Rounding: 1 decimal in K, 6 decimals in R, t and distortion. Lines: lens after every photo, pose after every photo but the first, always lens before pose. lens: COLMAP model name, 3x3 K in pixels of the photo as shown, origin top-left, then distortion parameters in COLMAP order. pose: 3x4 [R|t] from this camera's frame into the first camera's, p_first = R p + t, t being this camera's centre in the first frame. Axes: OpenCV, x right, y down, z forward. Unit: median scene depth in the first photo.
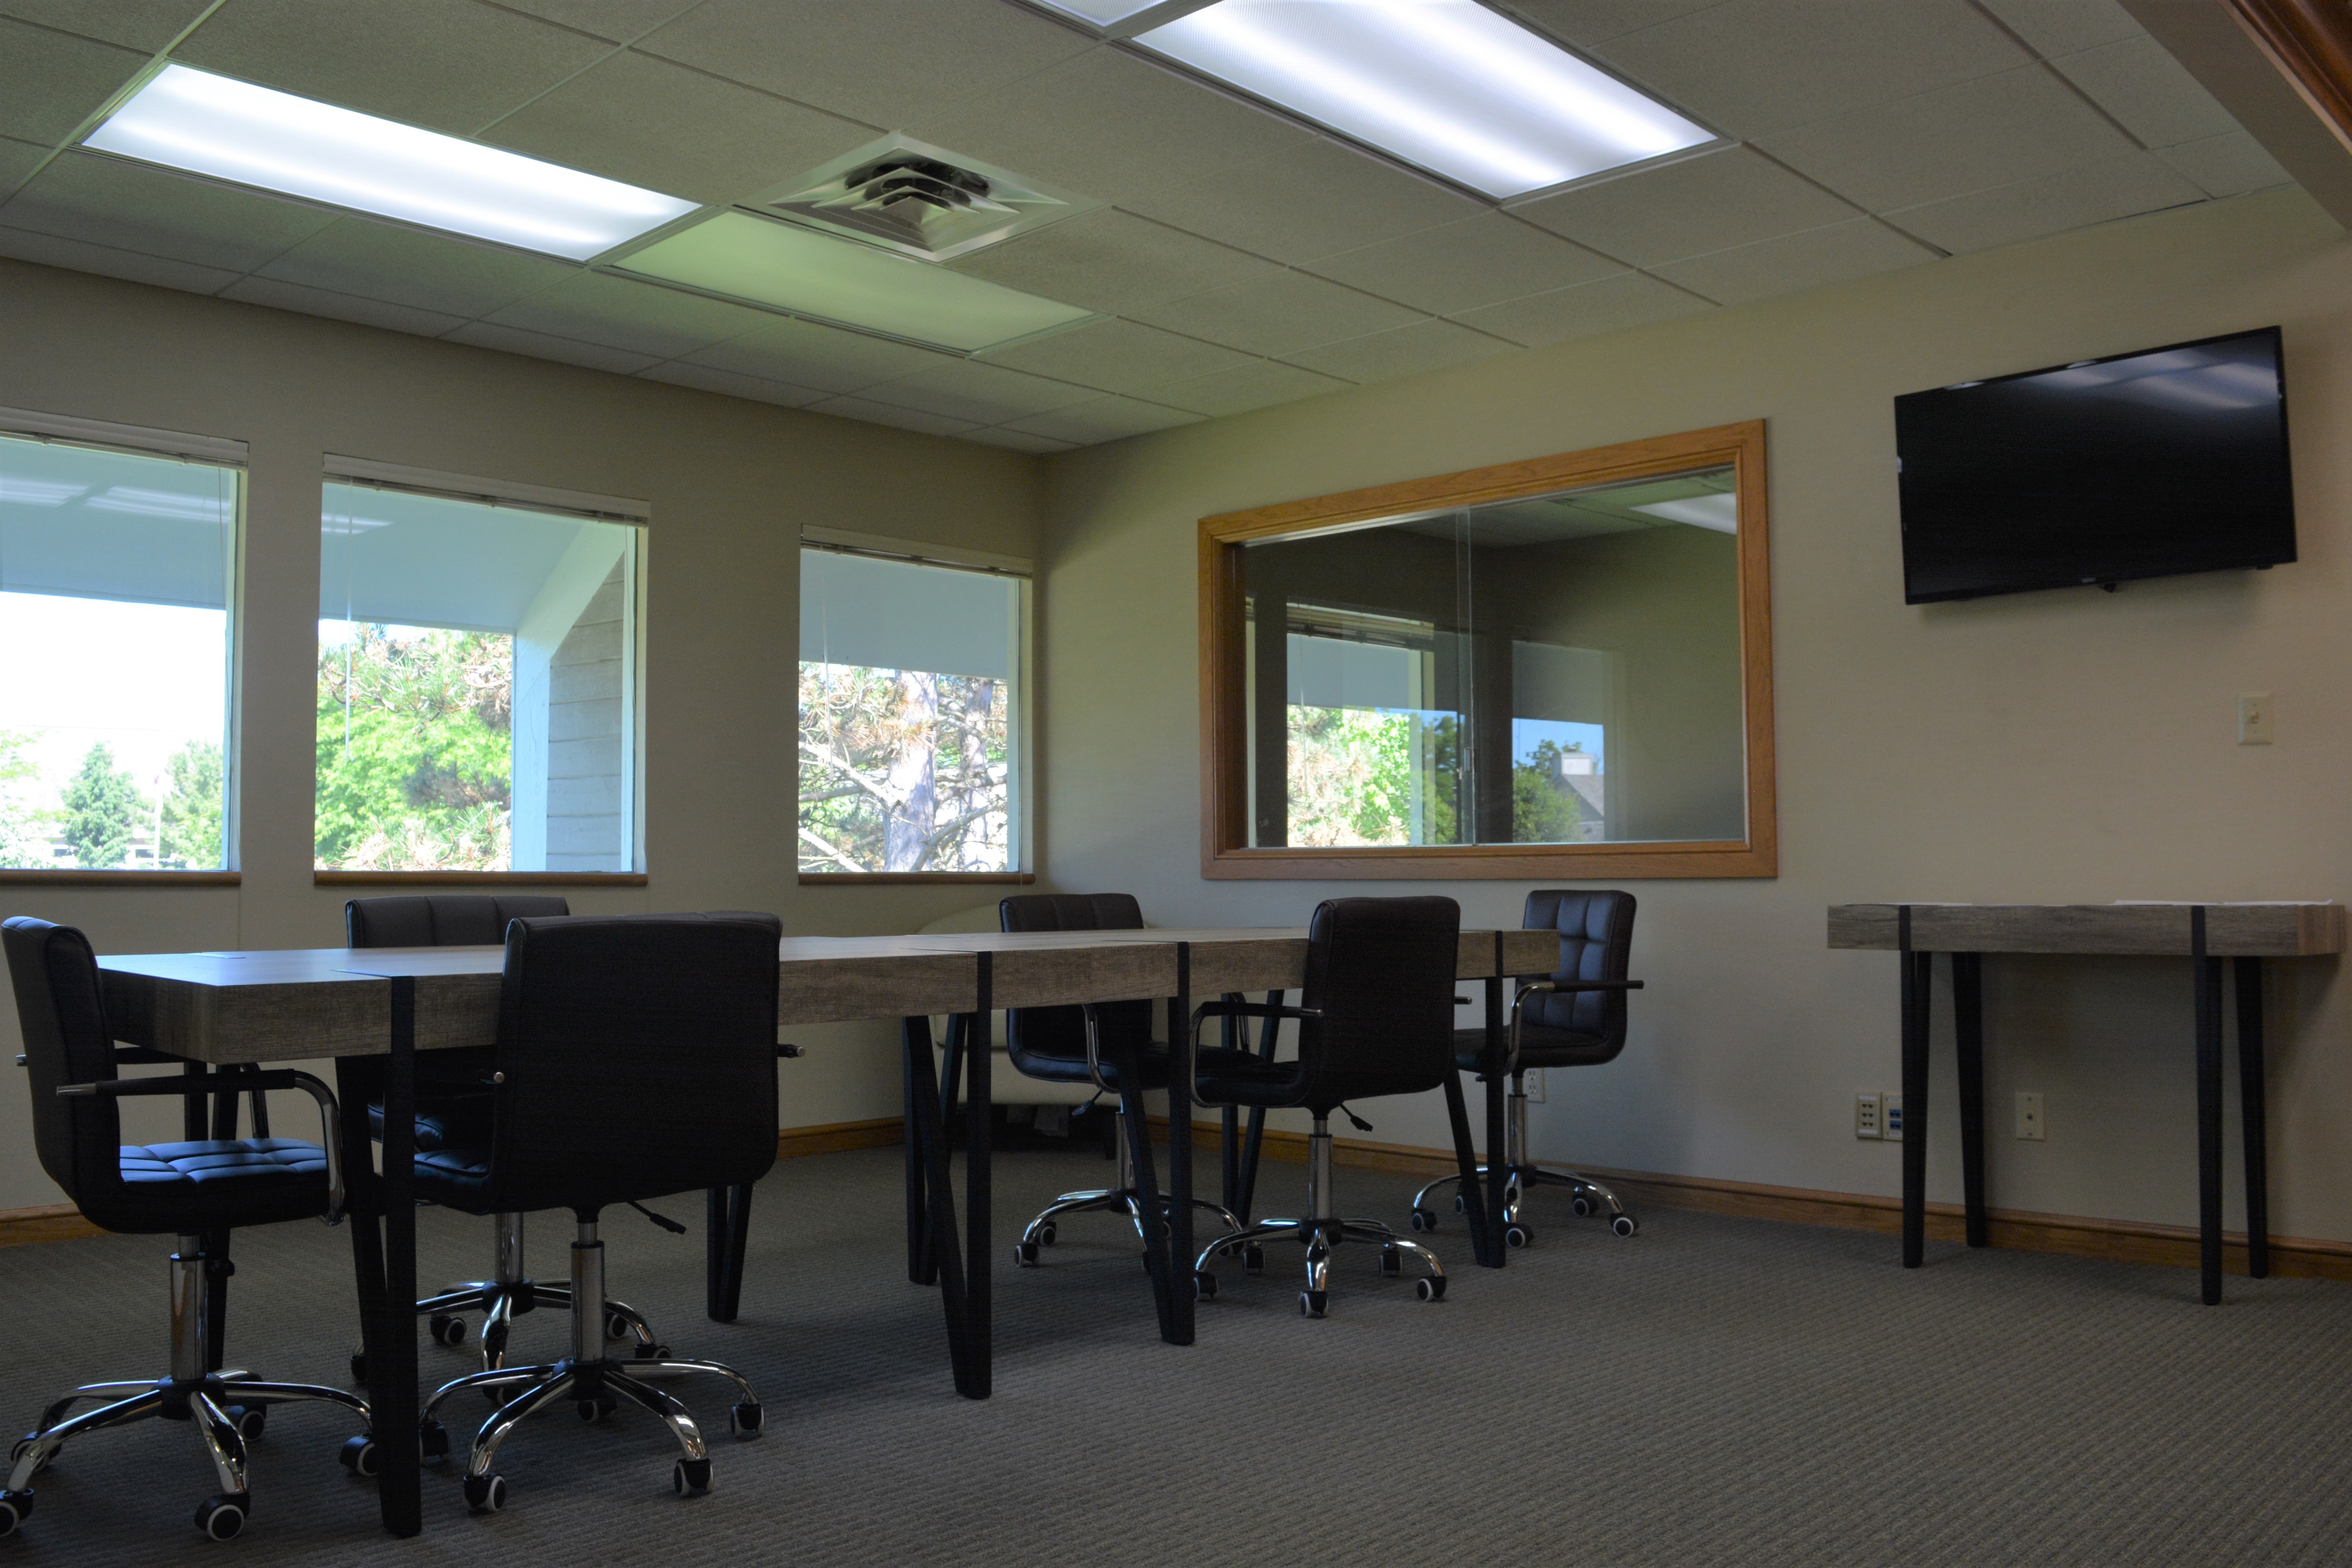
lens RADIAL K [[1986.0, 0, 1224.7], [0, 1986.0, 781.4], [0, 0, 1]] dist [-0.075735, 0.001026]
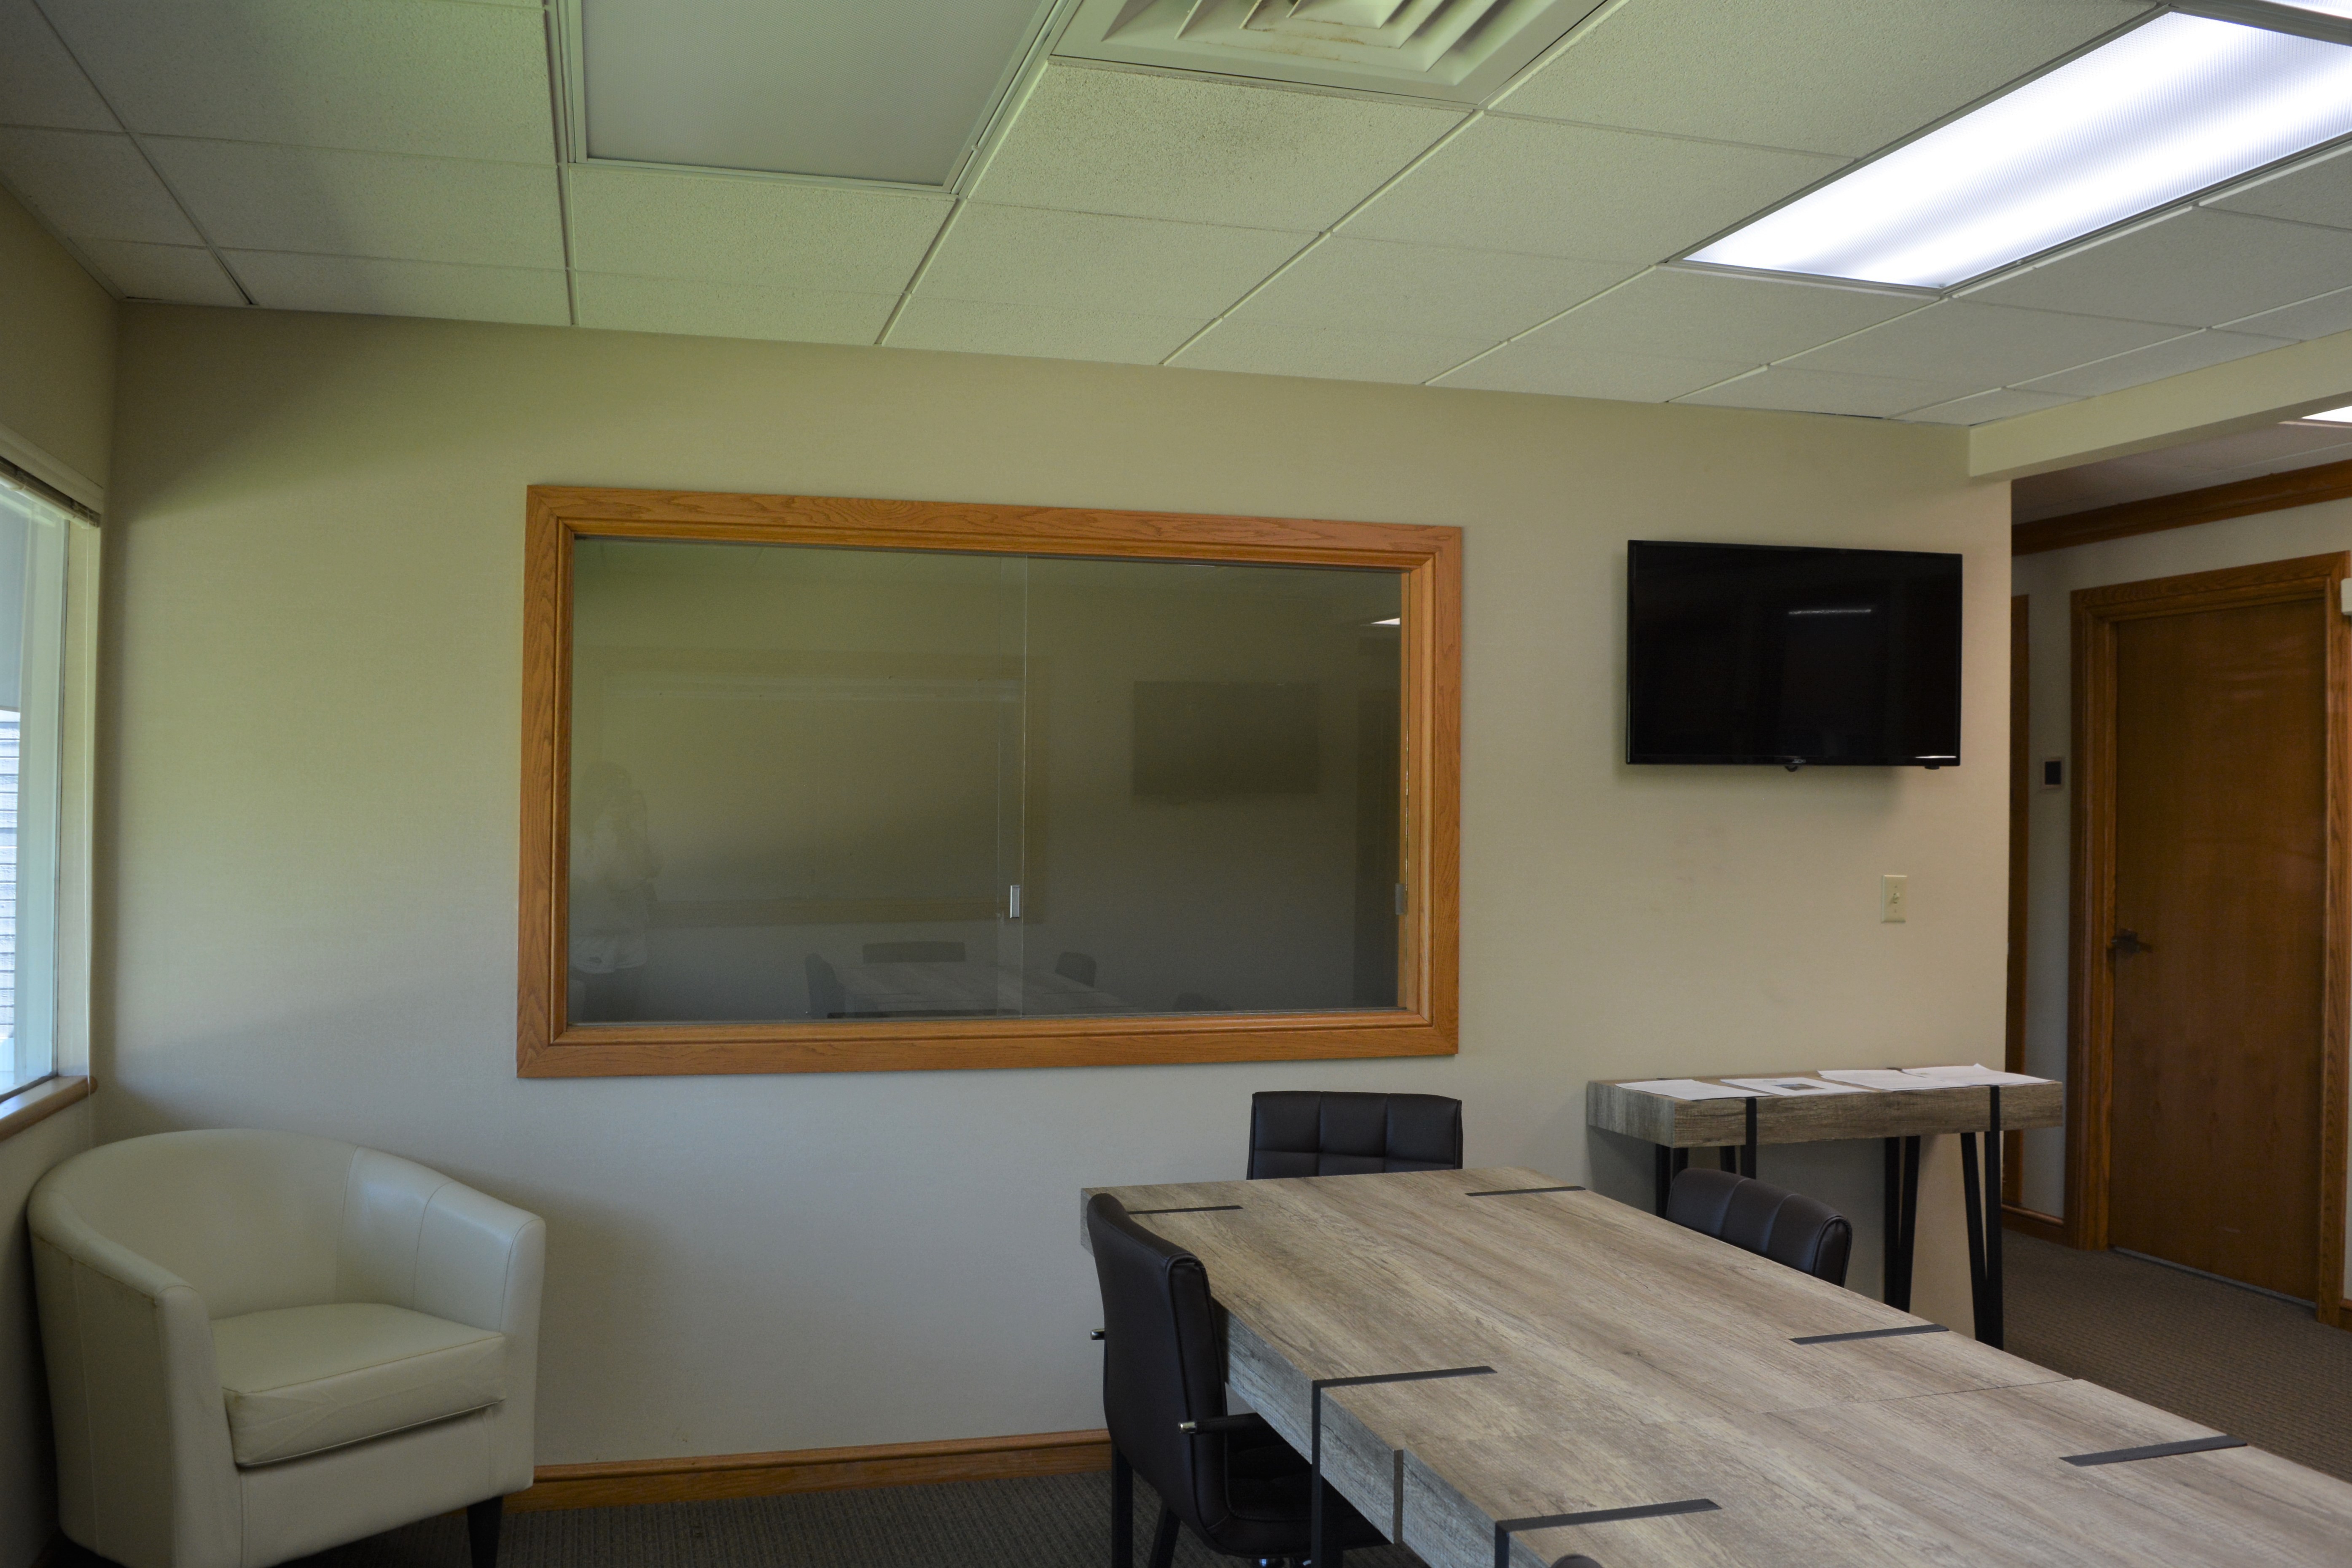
lens RADIAL K [[1986.0, 0, 1224.7], [0, 1986.0, 781.4], [0, 0, 1]] dist [-0.075735, 0.001026]
pose [[0.504775, 0.025150, 0.862884, -0.646527], [-0.052407, 0.998625, 0.001550, -0.082667], [-0.861659, -0.046004, 0.505399, 0.781810]]
